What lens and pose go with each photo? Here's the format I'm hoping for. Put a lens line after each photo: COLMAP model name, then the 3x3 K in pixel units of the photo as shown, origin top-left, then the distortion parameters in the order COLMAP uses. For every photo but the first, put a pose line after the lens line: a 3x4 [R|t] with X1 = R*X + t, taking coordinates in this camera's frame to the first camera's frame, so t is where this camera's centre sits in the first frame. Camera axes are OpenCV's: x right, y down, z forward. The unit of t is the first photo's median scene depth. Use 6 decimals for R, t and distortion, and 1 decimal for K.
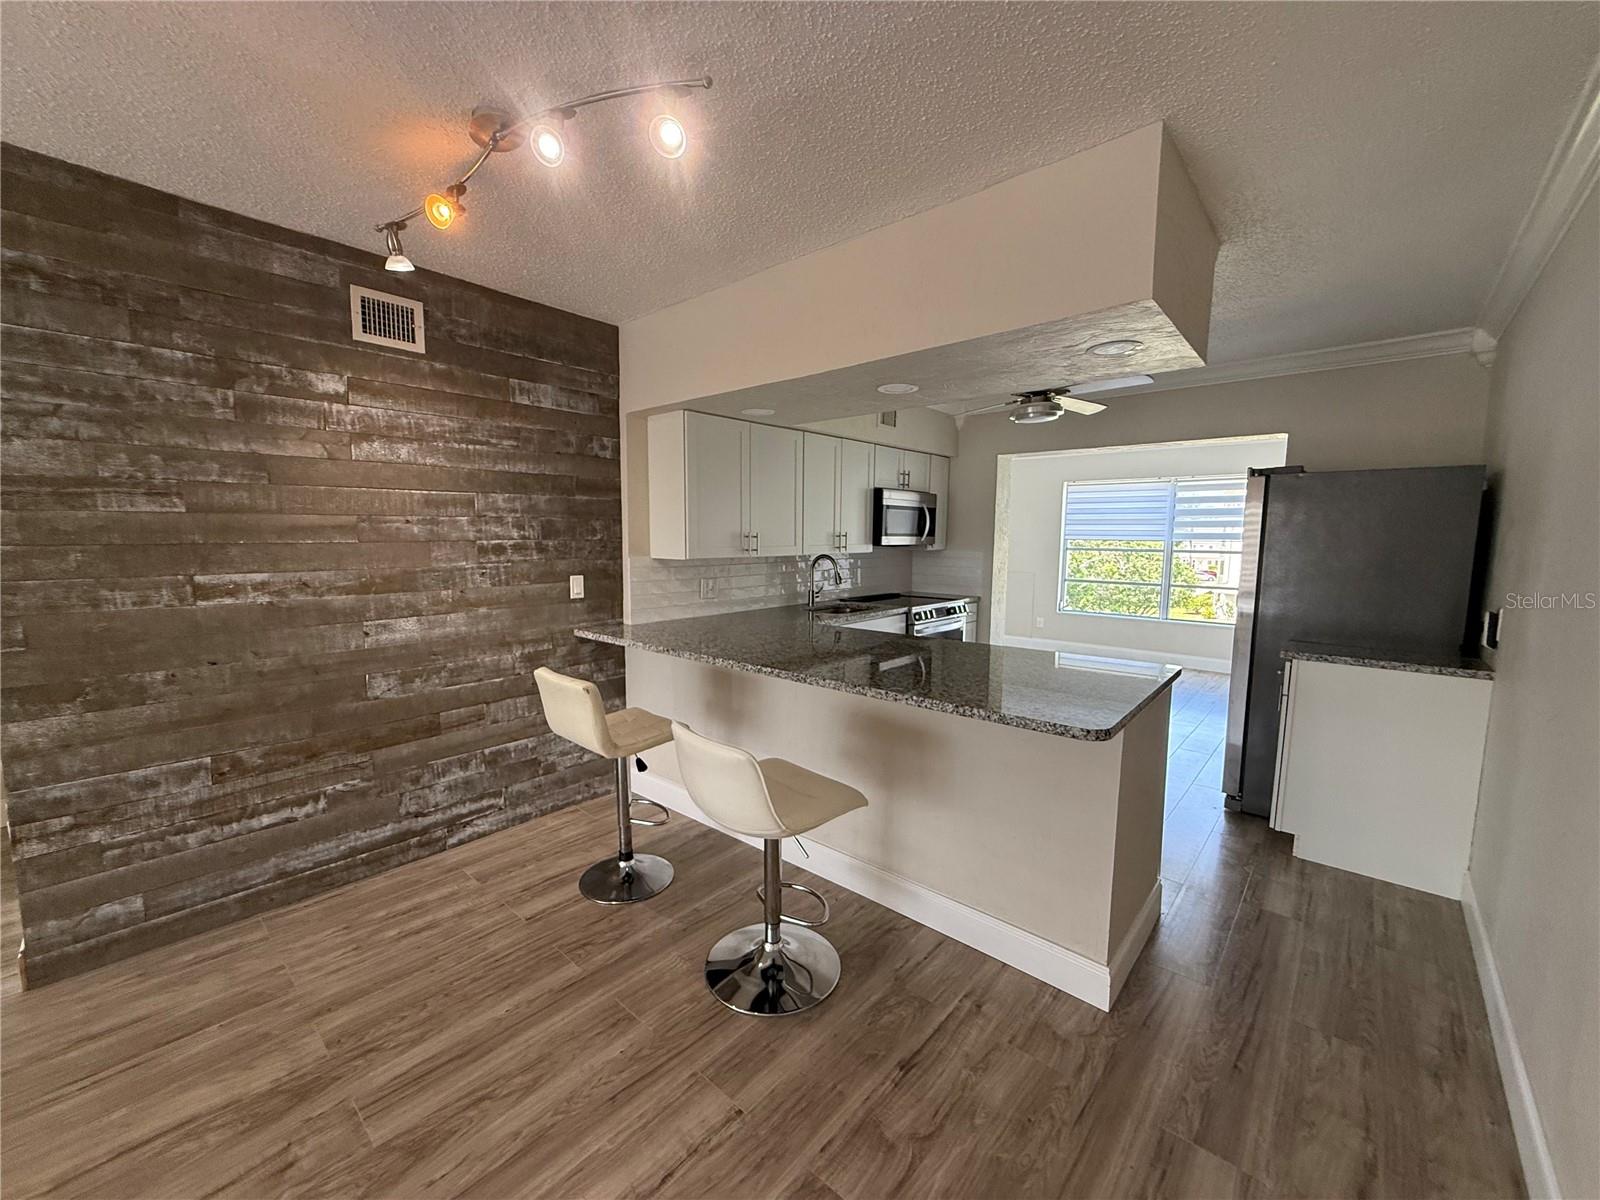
lens RADIAL K [[636.2, 0, 793.7], [0, 636.2, 606.2], [0, 0, 1]] dist [0.000617, 0.000097]
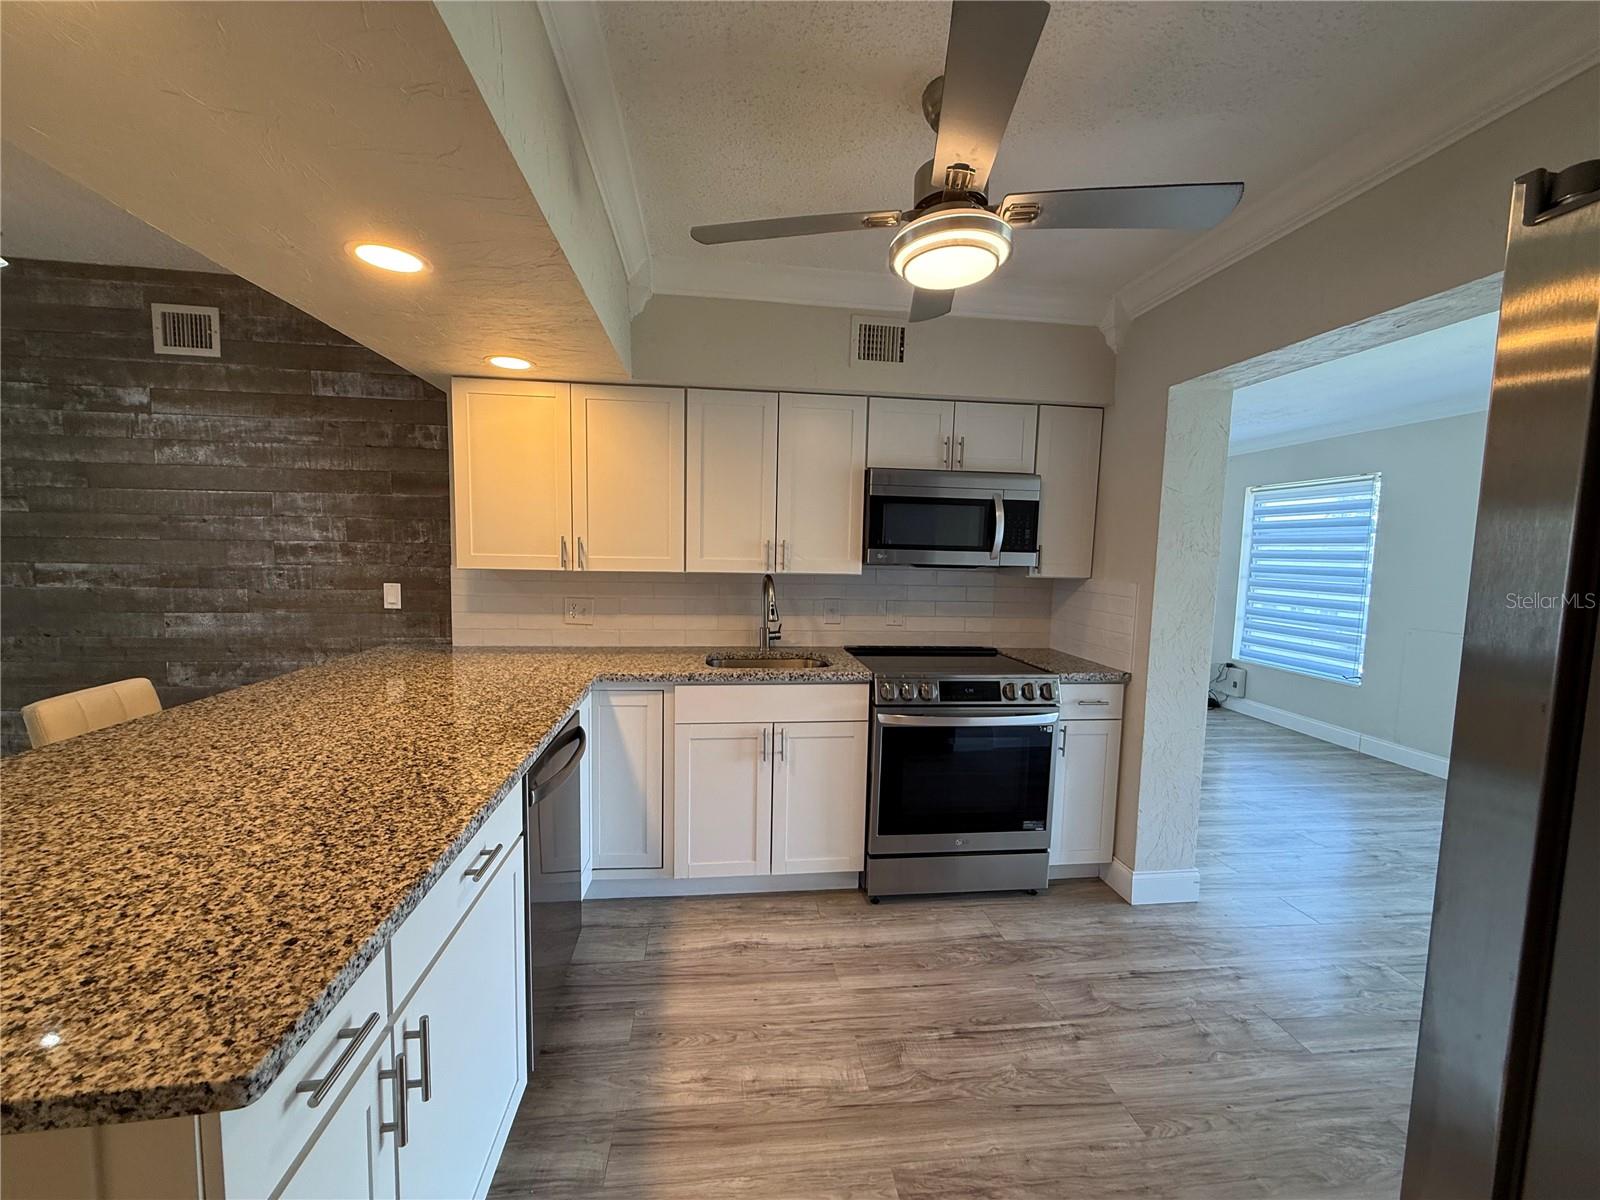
lens RADIAL K [[636.2, 0, 793.7], [0, 636.2, 606.2], [0, 0, 1]] dist [0.000617, 0.000097]
pose [[0.750047, 0.069737, -0.657698, 0.788978], [-0.093191, 0.995648, -0.000706, -0.080502], [0.654786, 0.061821, 0.753282, 0.831737]]
